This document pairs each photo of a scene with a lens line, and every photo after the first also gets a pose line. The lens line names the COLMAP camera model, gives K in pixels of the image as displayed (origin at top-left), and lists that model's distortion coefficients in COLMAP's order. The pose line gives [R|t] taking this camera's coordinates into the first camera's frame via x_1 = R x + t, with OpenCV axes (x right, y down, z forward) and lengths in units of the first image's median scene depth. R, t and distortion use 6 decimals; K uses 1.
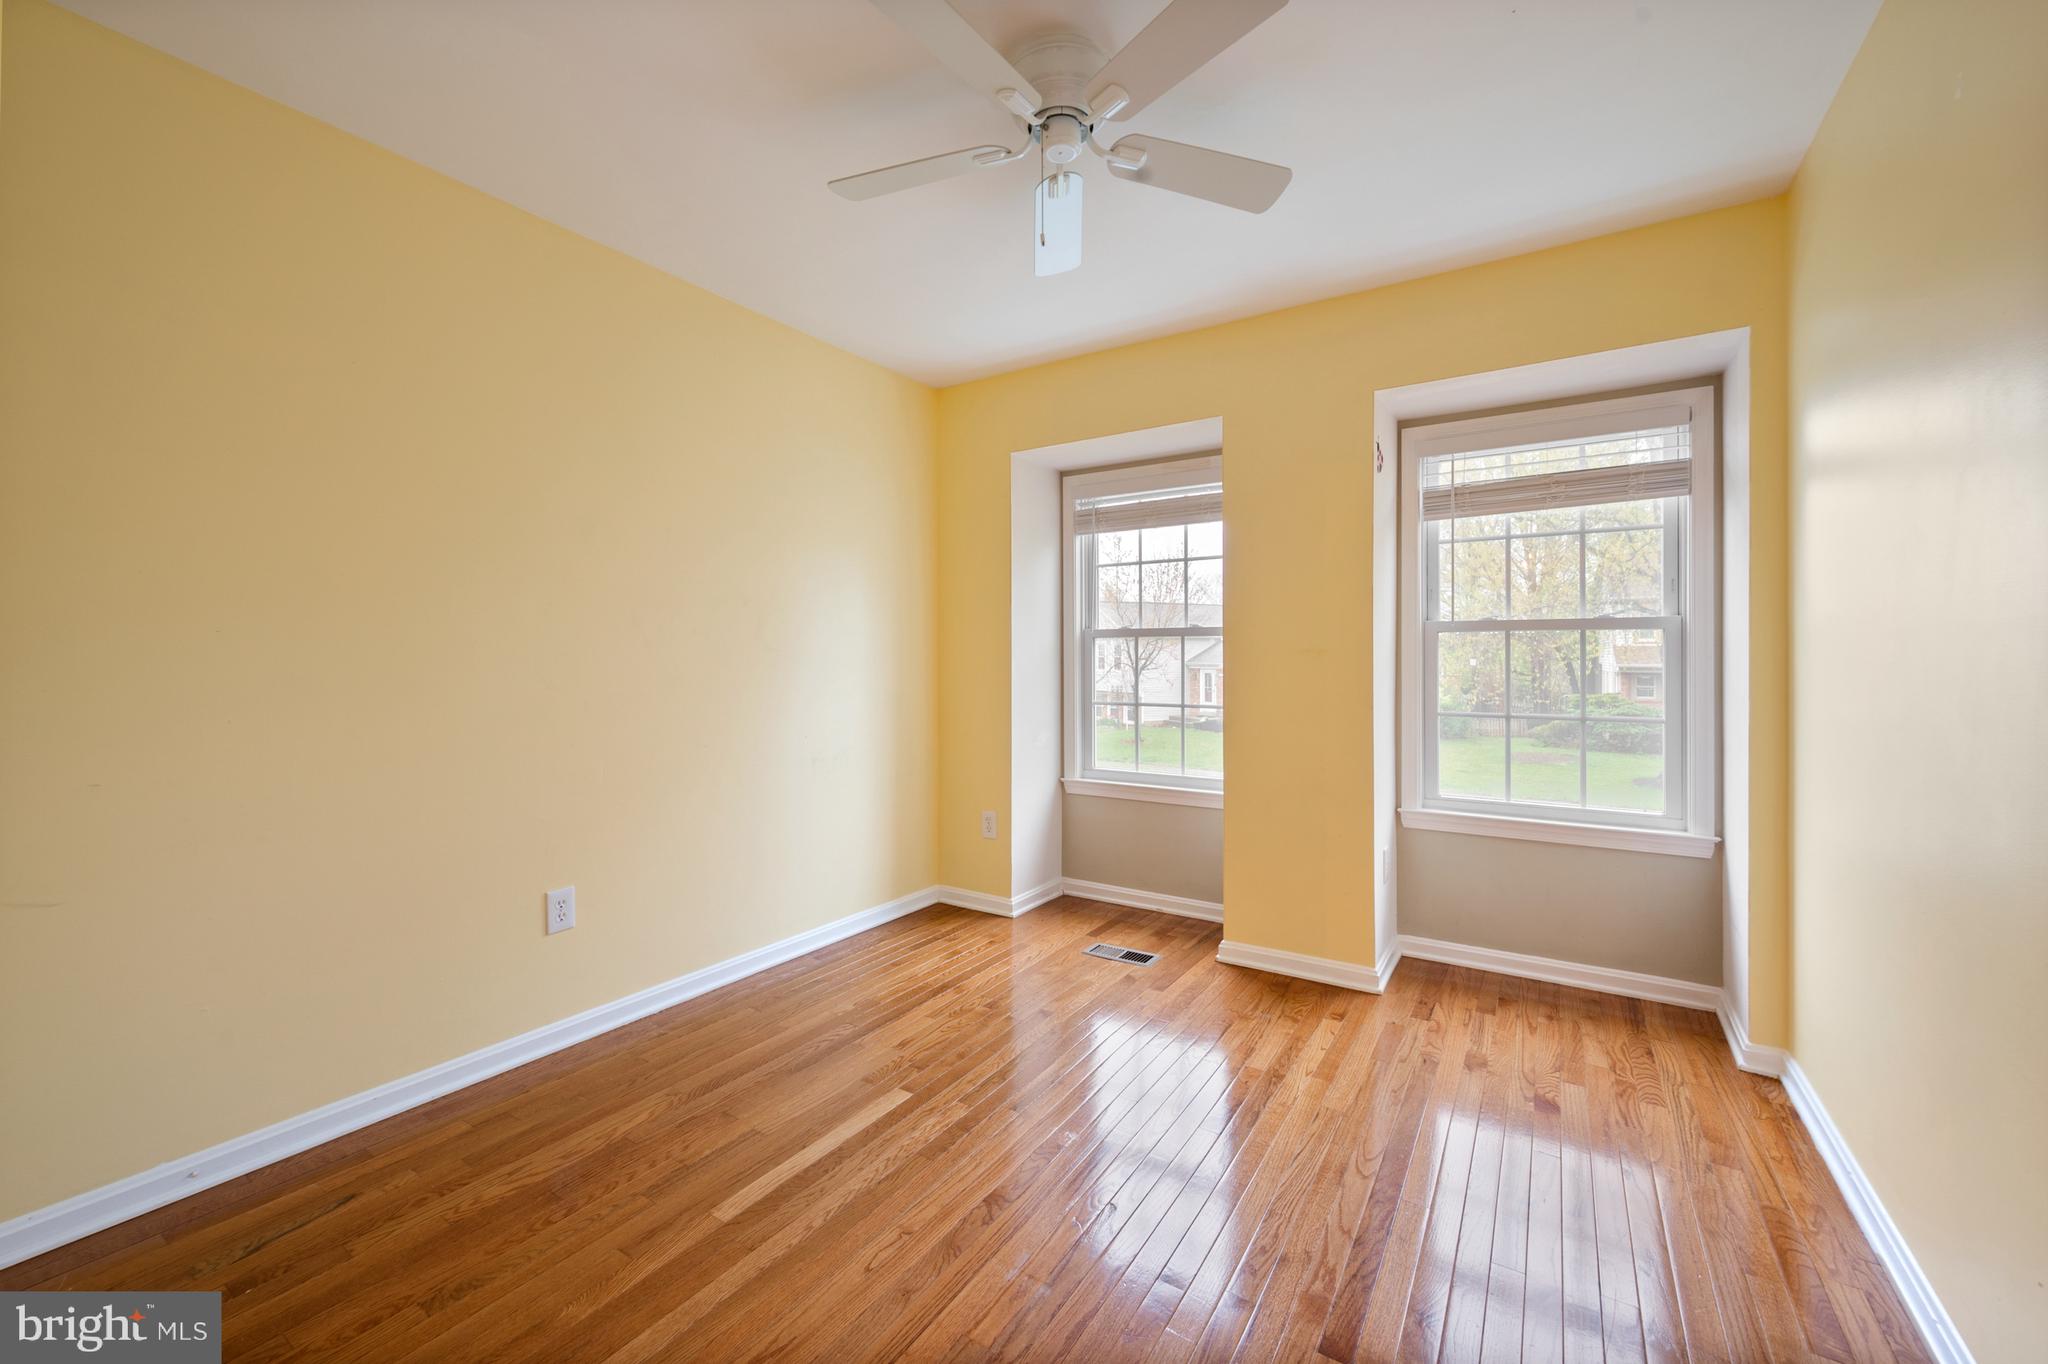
lens RADIAL K [[855.8, 0, 1016.0], [0, 855.8, 657.2], [0, 0, 1]] dist [0.001268, 0.000063]
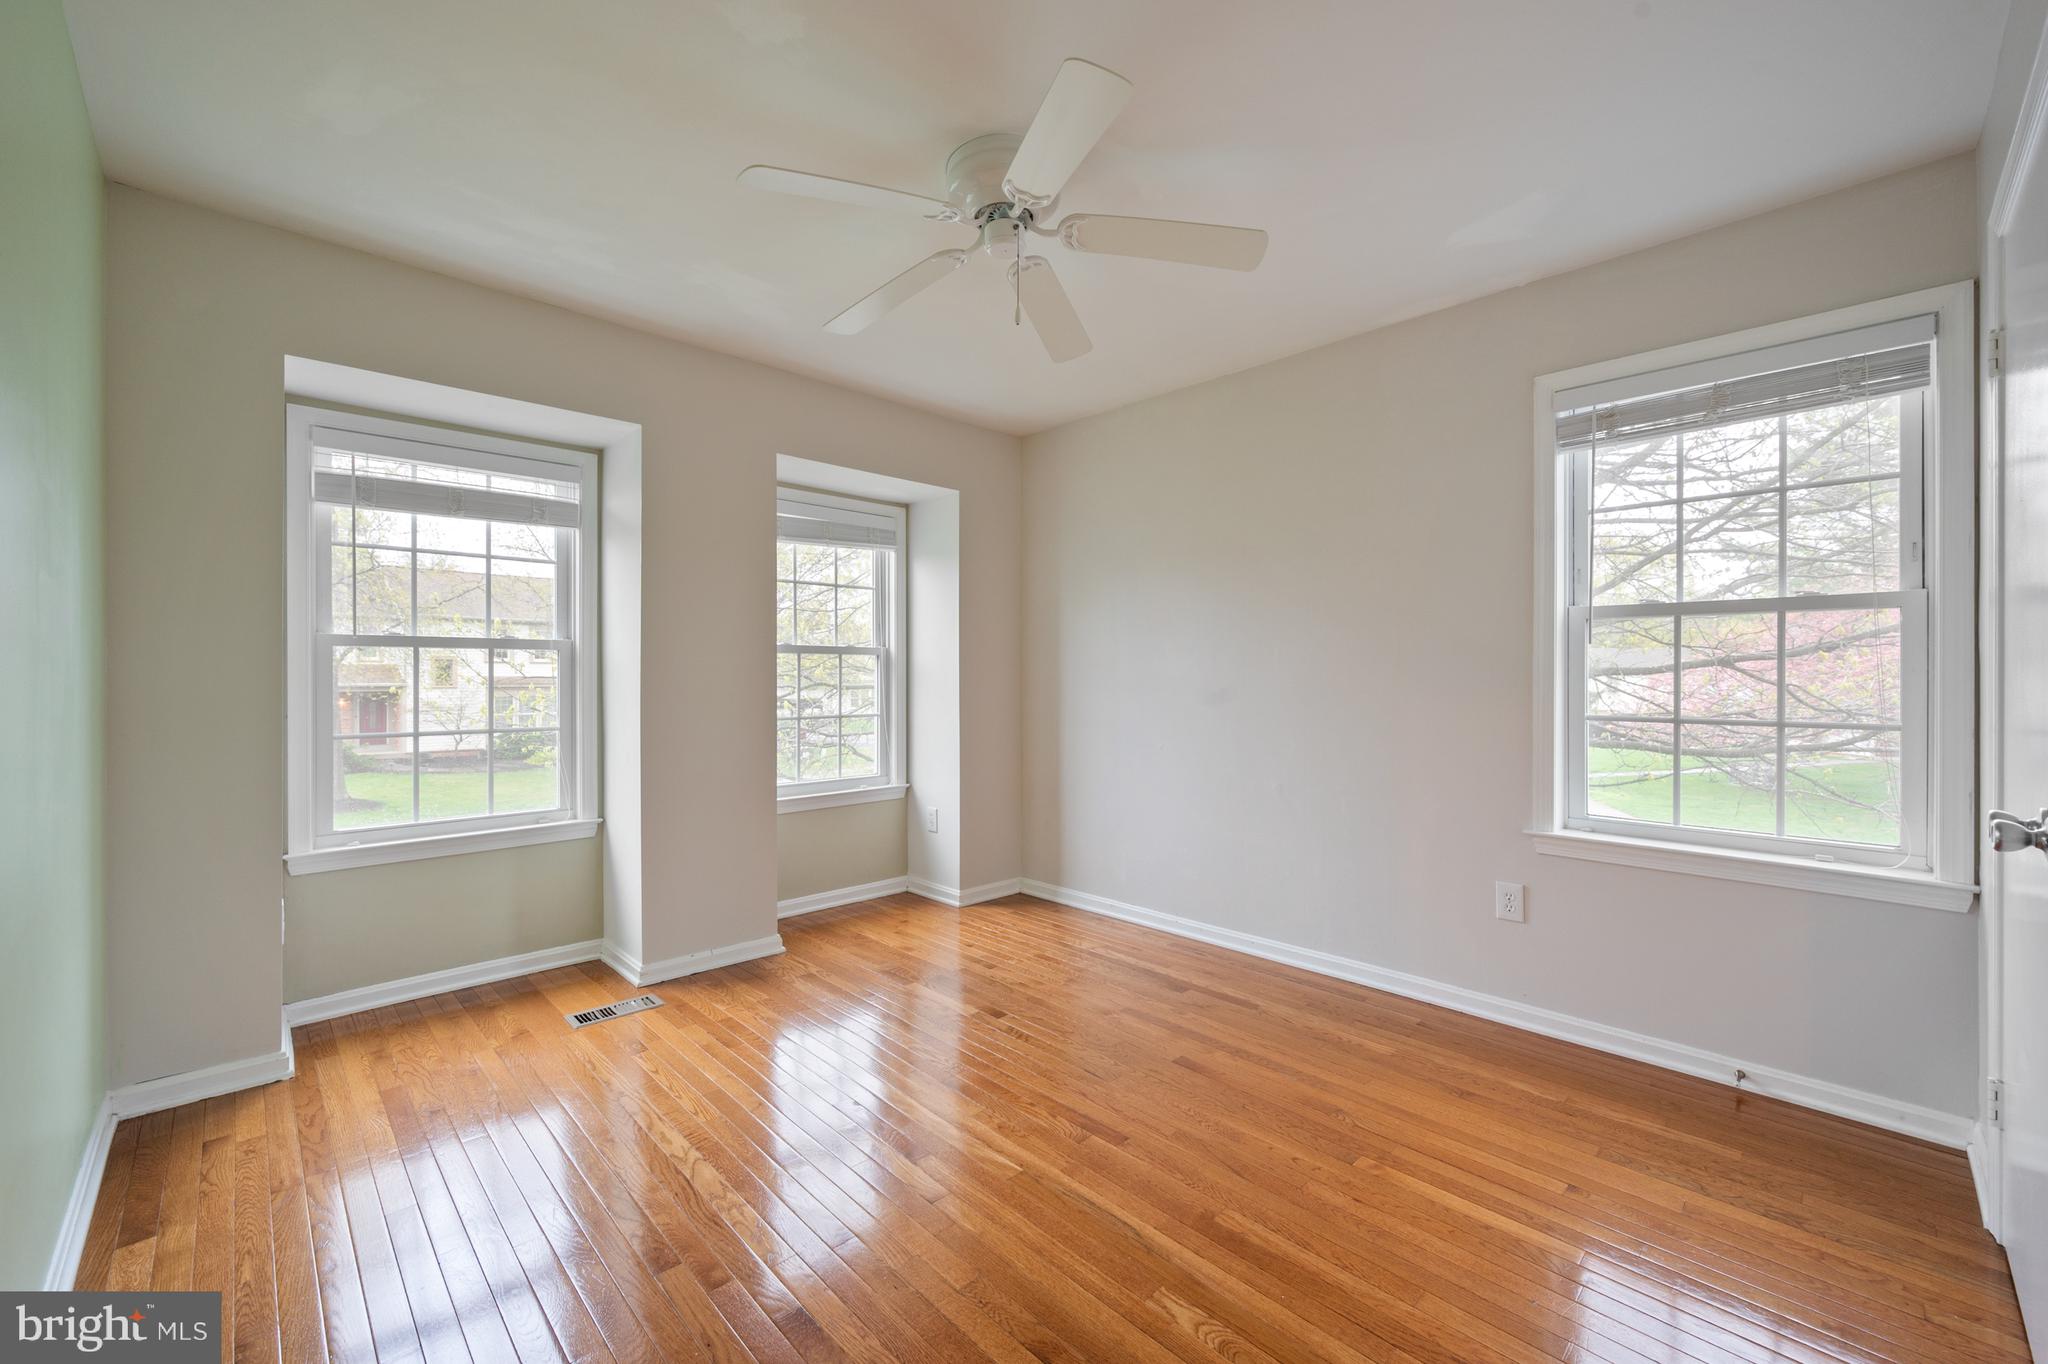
lens RADIAL K [[806.8, 0, 1024.0], [0, 806.8, 682.0], [0, 0, 1]] dist [0.001353, -0.000050]
pose [[0.241079, -0.011869, 0.970433, -0.176827], [0.002952, 0.999930, 0.011497, -0.000787], [-0.970501, 0.000093, 0.241097, 0.115619]]
